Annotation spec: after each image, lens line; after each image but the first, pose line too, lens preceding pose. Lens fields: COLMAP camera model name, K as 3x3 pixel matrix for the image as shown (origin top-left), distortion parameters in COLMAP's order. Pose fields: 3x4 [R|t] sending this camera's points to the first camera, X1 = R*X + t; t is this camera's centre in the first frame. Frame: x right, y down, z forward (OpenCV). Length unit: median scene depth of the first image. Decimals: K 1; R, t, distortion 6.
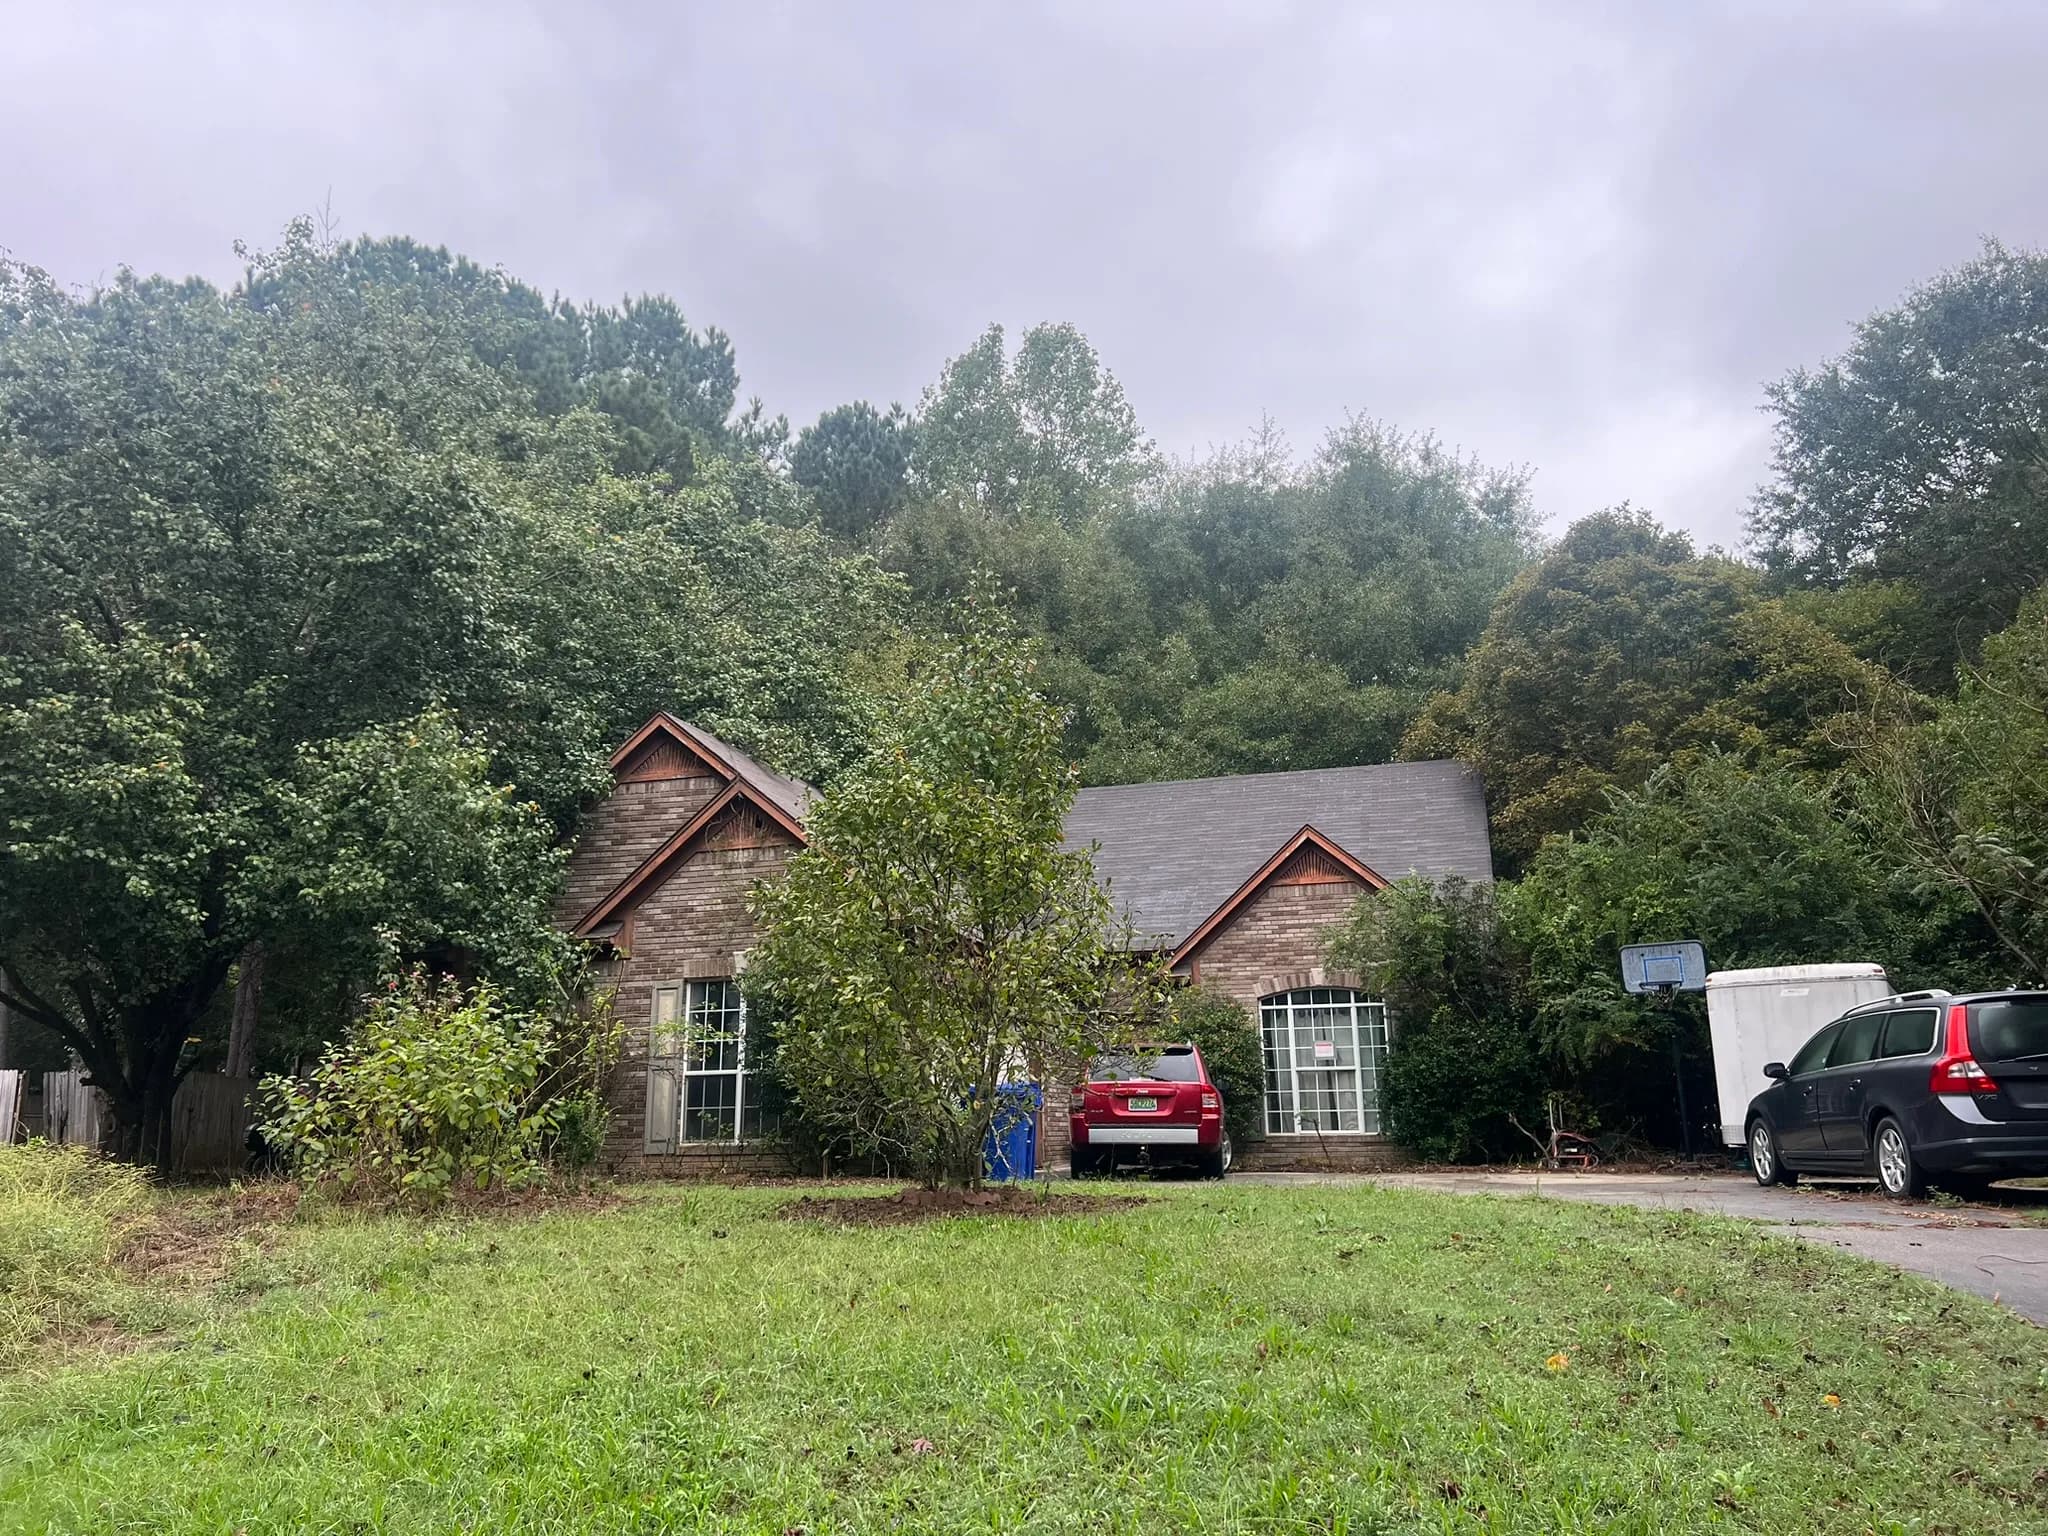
lens RADIAL K [[1508.3, 0, 1015.3], [0, 1508.3, 757.6], [0, 0, 1]] dist [0.081551, -0.115537]
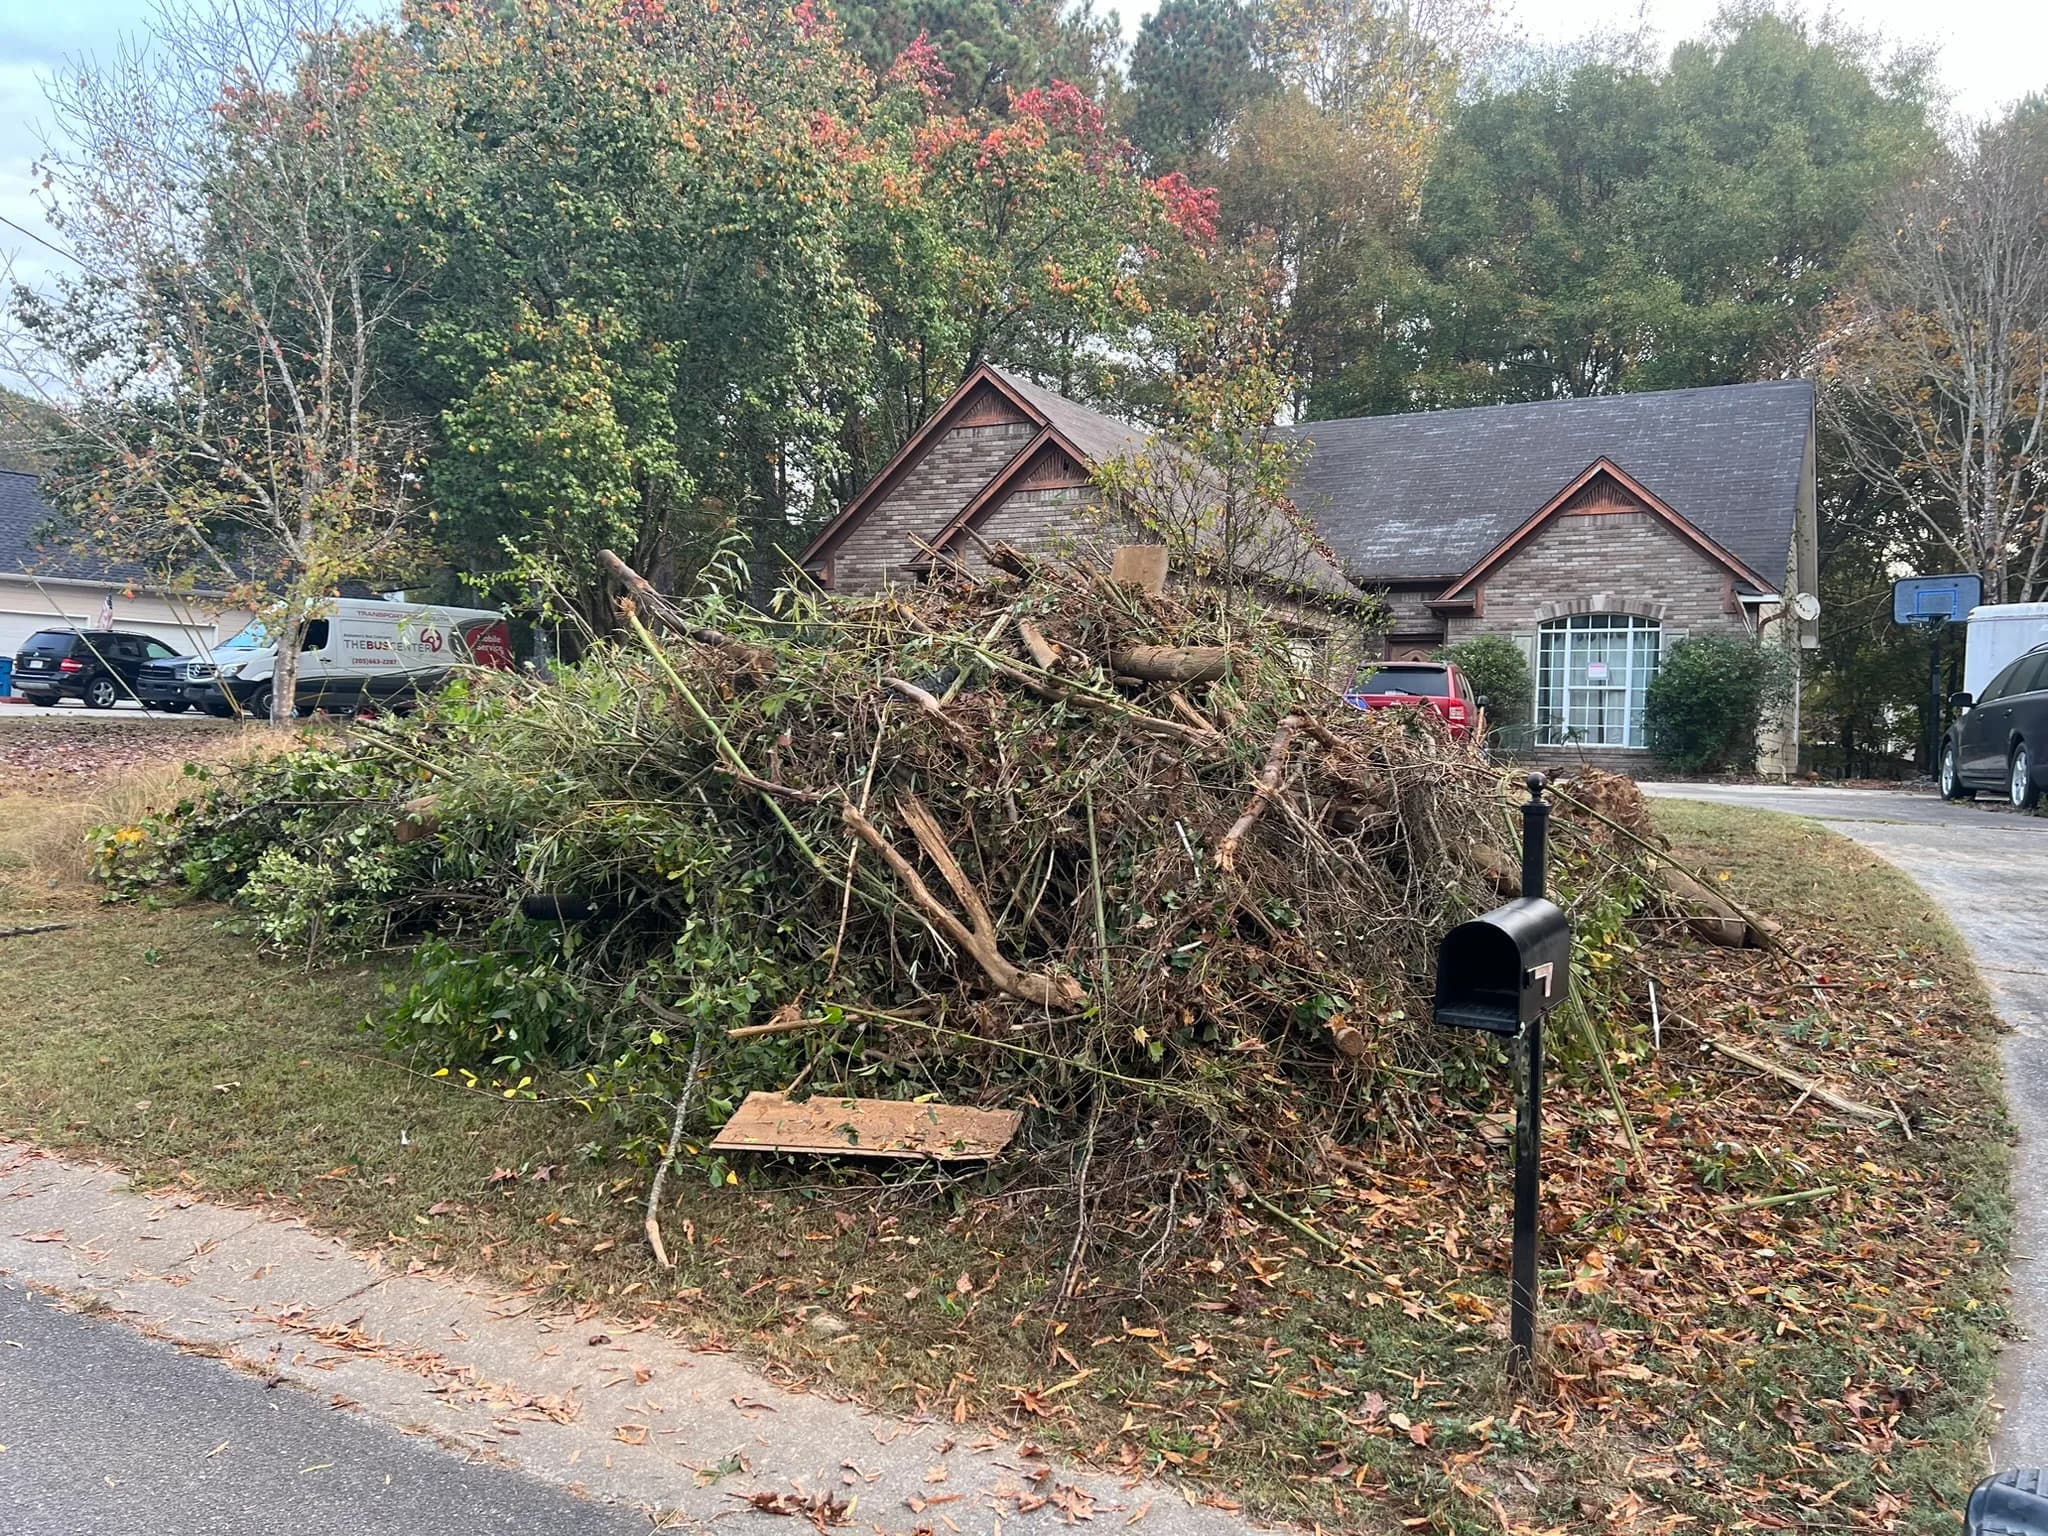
lens RADIAL K [[1509.2, 0, 1031.0], [0, 1509.2, 758.0], [0, 0, 1]] dist [0.087897, -0.118748]
pose [[0.977411, 0.037558, -0.207982, 0.062620], [0.015244, 0.968992, 0.246621, -0.030123], [0.210795, -0.244221, 0.946531, -0.186078]]
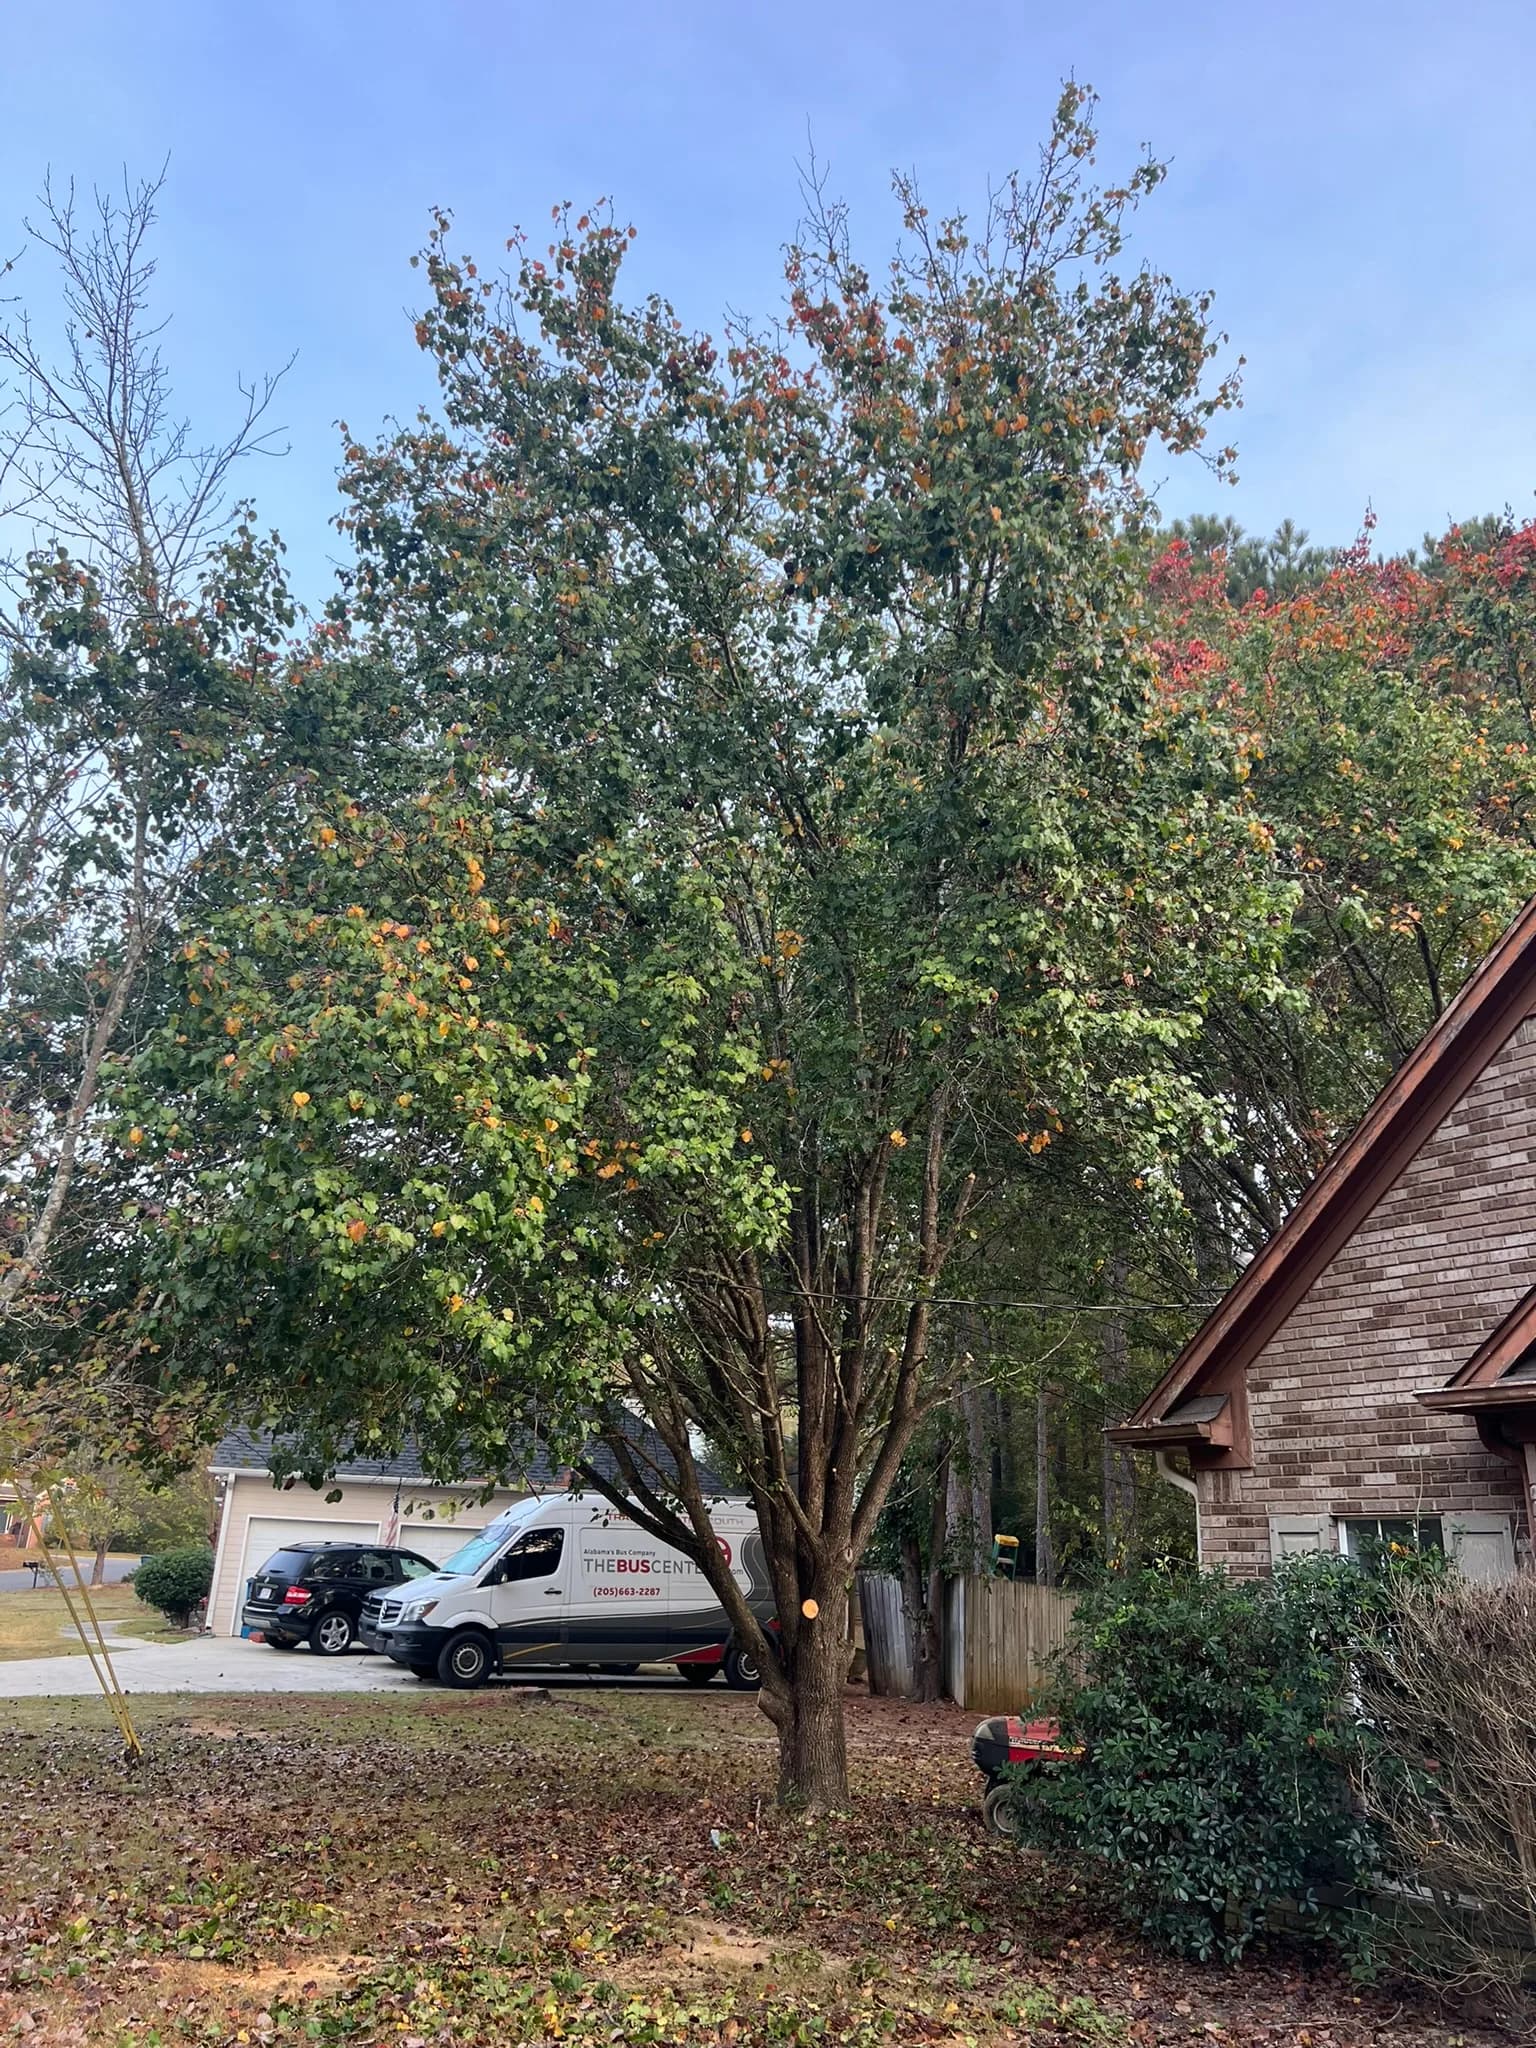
lens RADIAL K [[1509.2, 0, 768.0], [0, 1509.2, 1024.0], [0, 0, 1]] dist [0.087897, -0.118748]
pose [[0.749202, -0.191635, -0.634013, -0.069997], [0.110773, 0.980000, -0.165314, 0.031701], [0.653013, 0.053623, 0.755446, 0.275315]]
